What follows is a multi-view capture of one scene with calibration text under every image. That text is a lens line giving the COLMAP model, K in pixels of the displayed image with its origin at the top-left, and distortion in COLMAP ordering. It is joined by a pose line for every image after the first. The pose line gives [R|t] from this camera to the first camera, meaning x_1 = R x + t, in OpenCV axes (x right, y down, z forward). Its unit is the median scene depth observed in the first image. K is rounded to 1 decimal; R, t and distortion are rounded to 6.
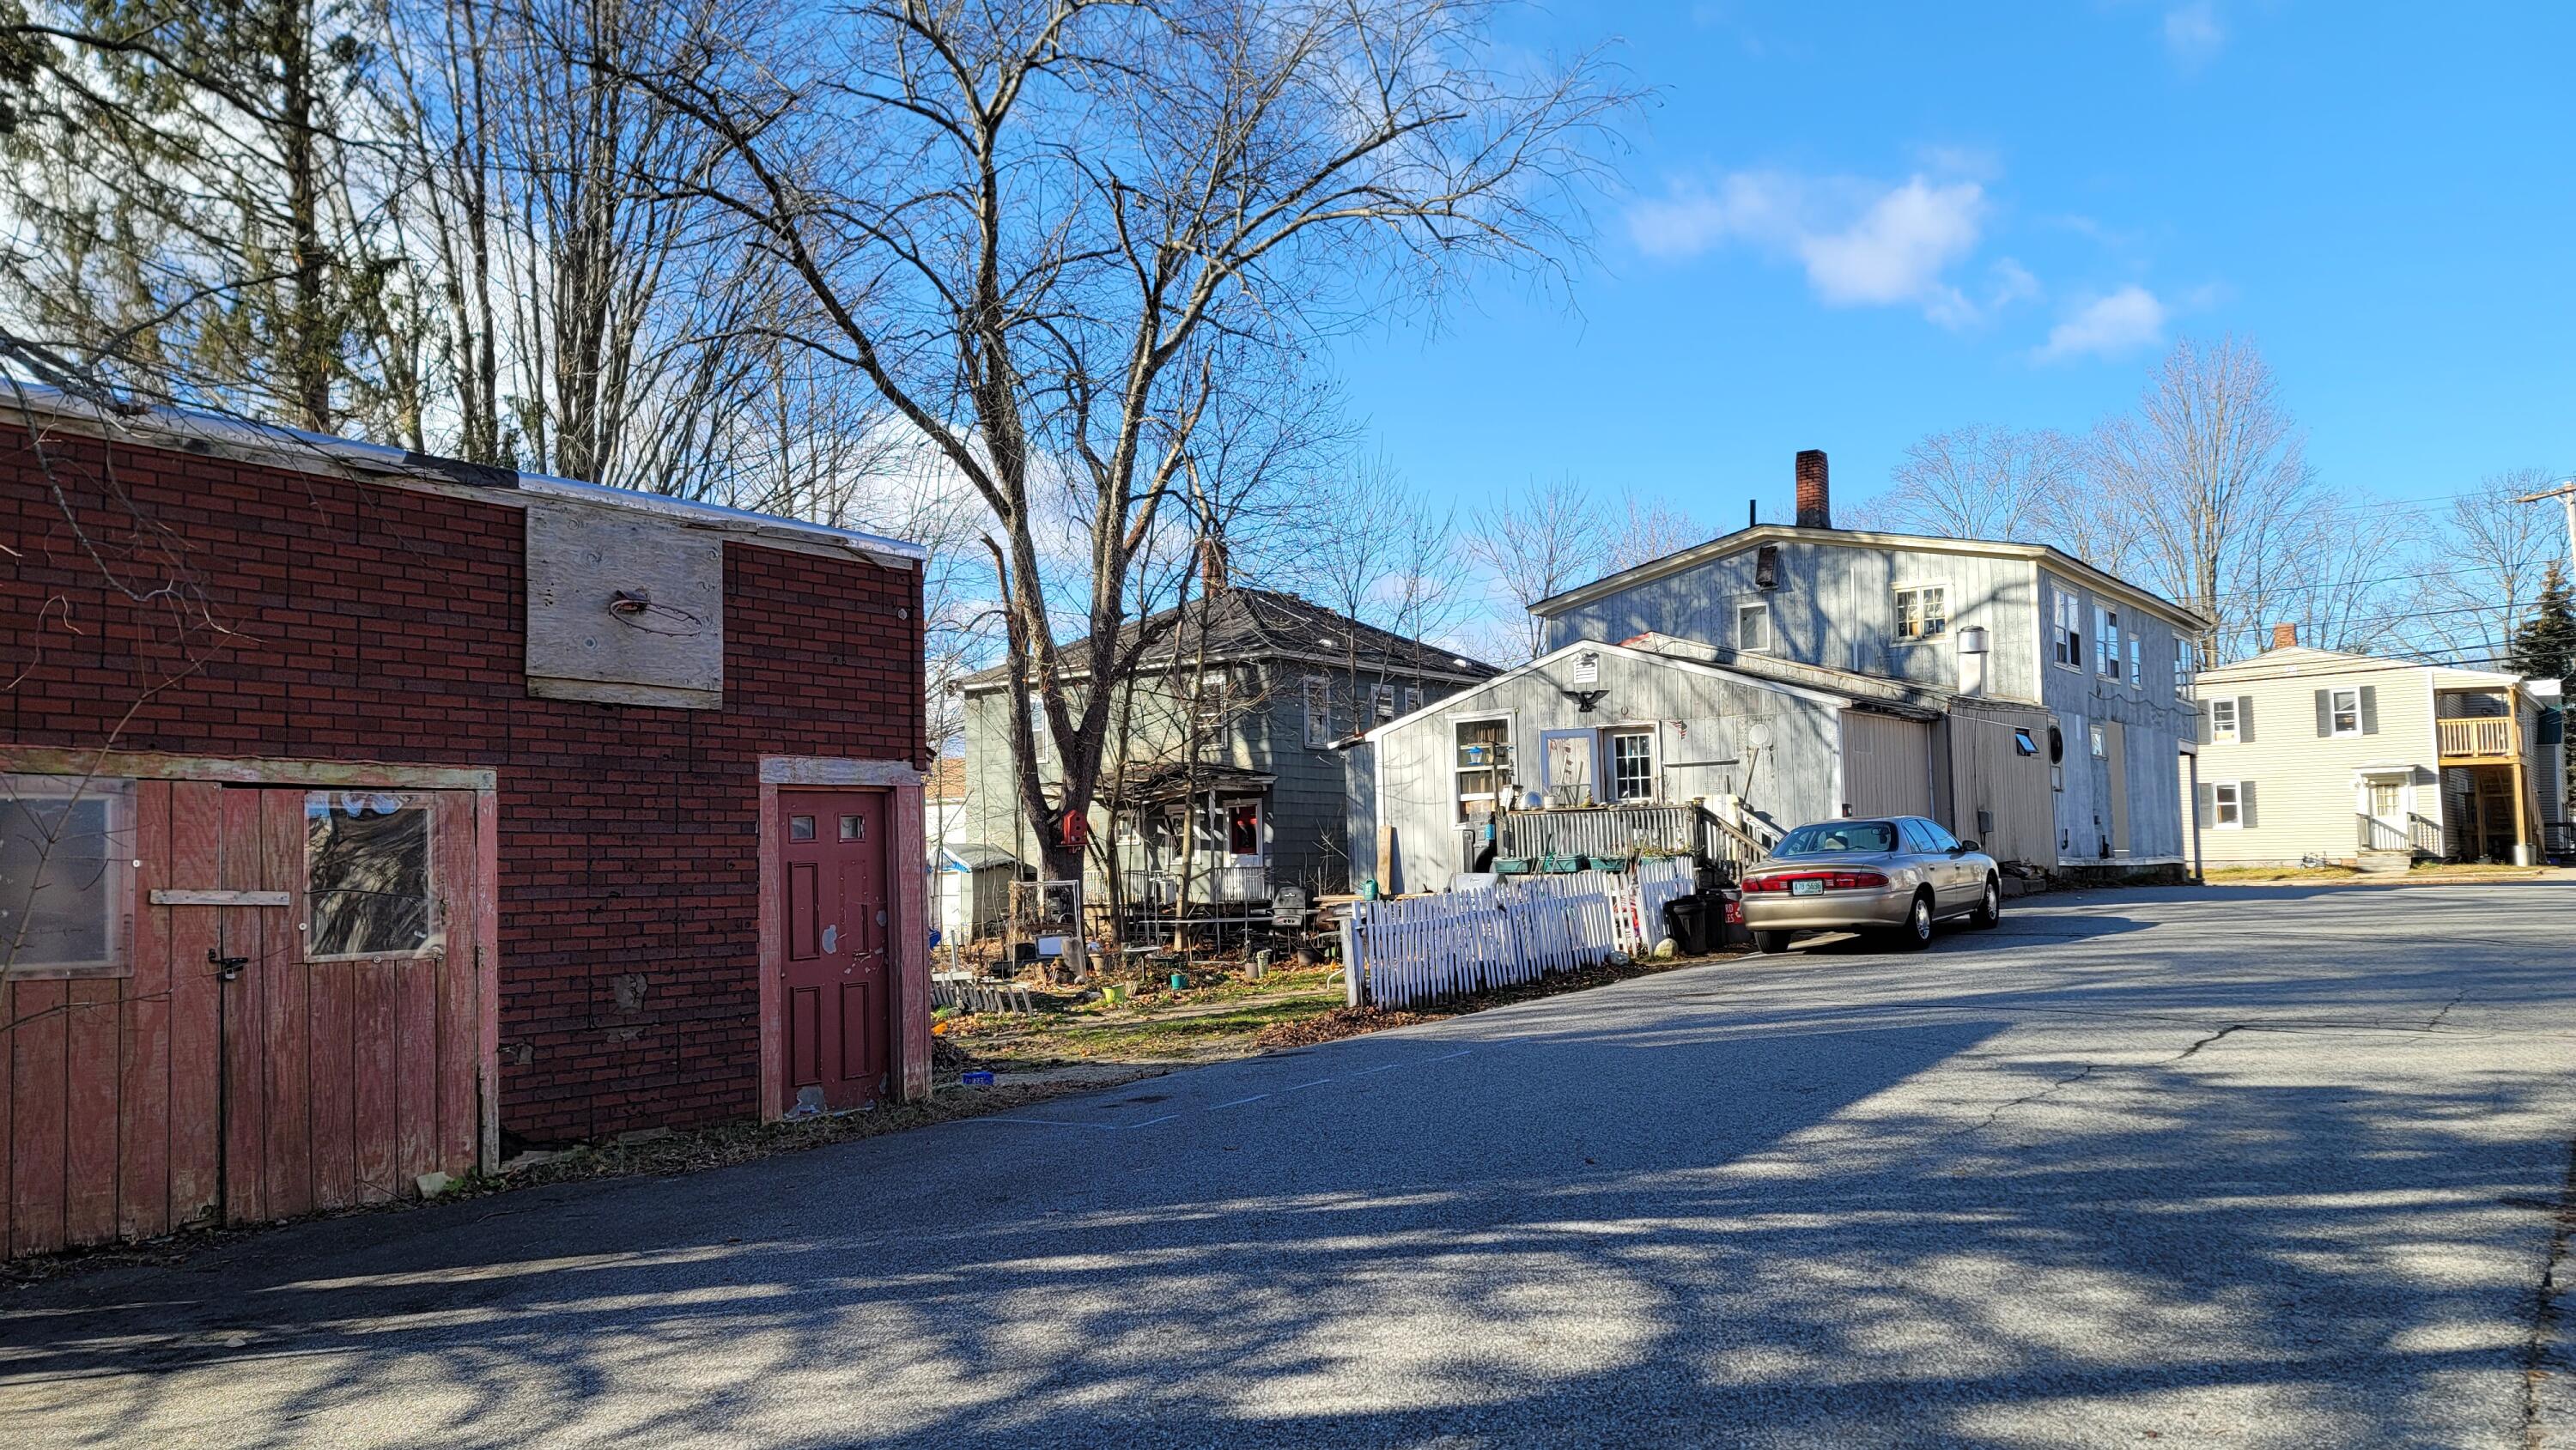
lens RADIAL K [[1869.9, 0, 1290.5], [0, 1869.9, 740.6], [0, 0, 1]] dist [0.099189, -0.002560]
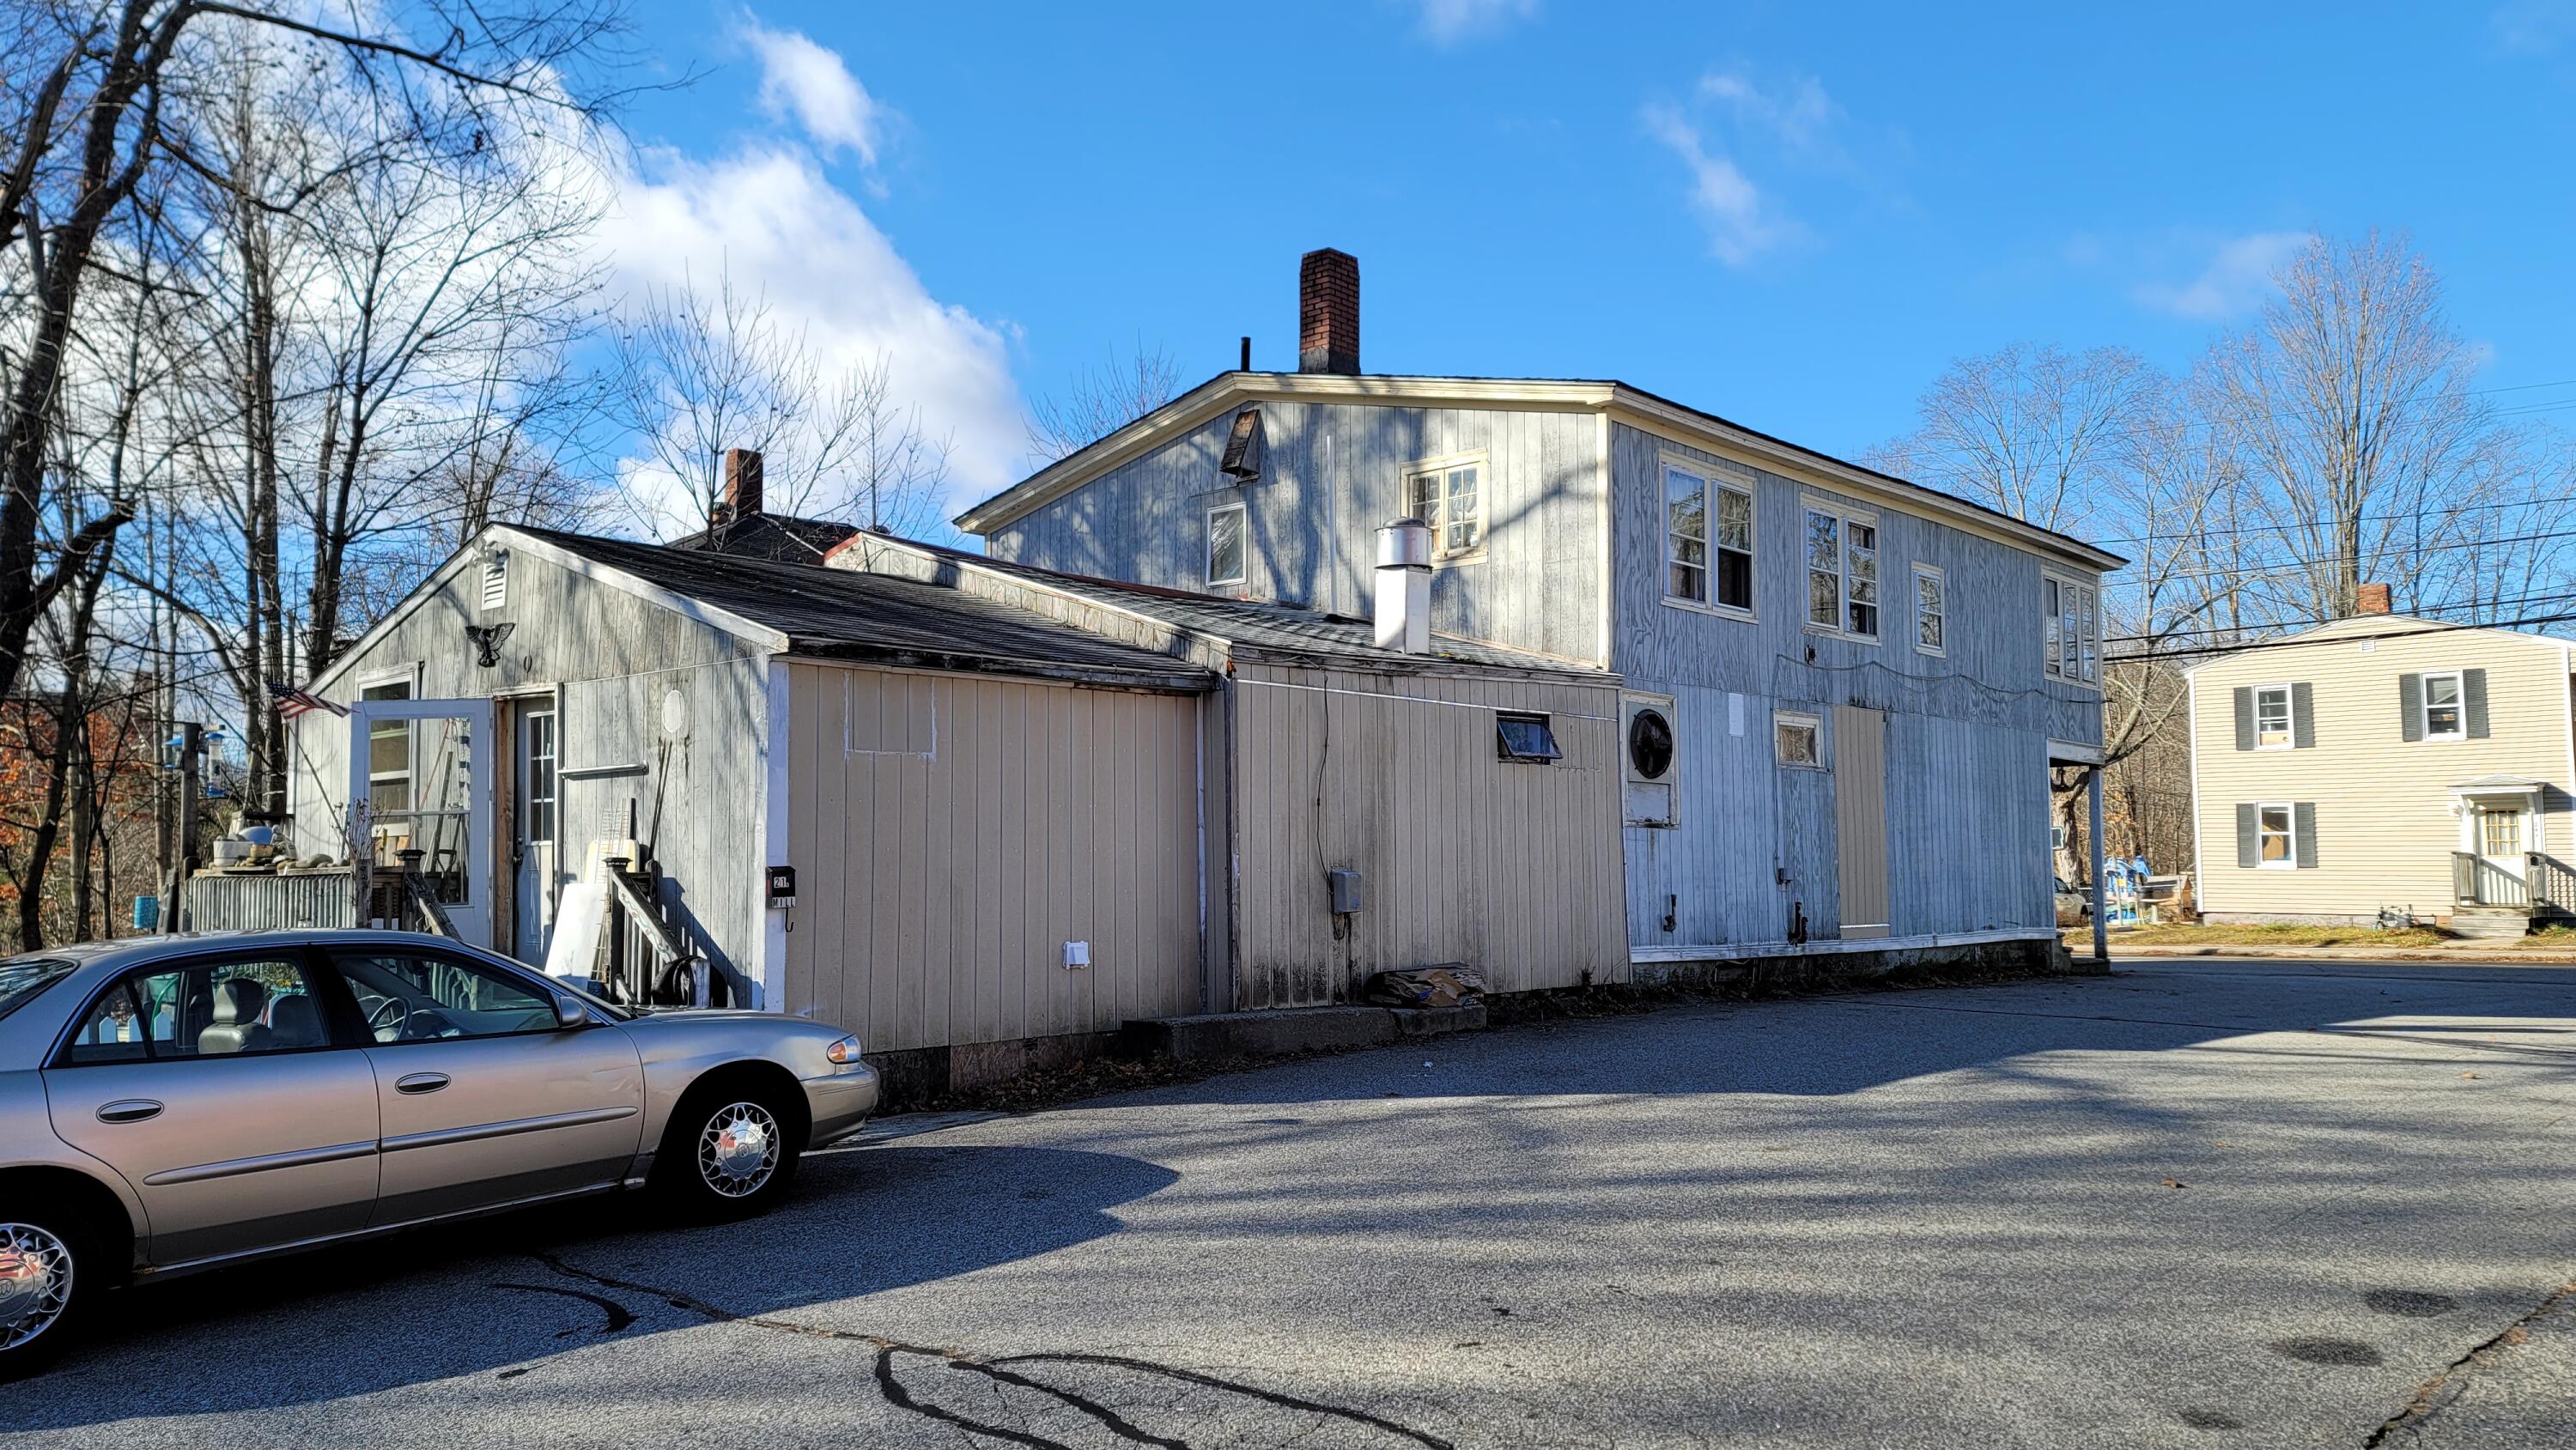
lens RADIAL K [[1847.5, 0, 1288.0], [0, 1847.5, 725.0], [0, 0, 1]] dist [0.084599, -0.001967]
pose [[0.993142, 0.008056, -0.116635, 0.438574], [-0.008950, 0.999934, -0.007139, 0.001670], [0.116570, 0.008134, 0.993149, 0.544079]]
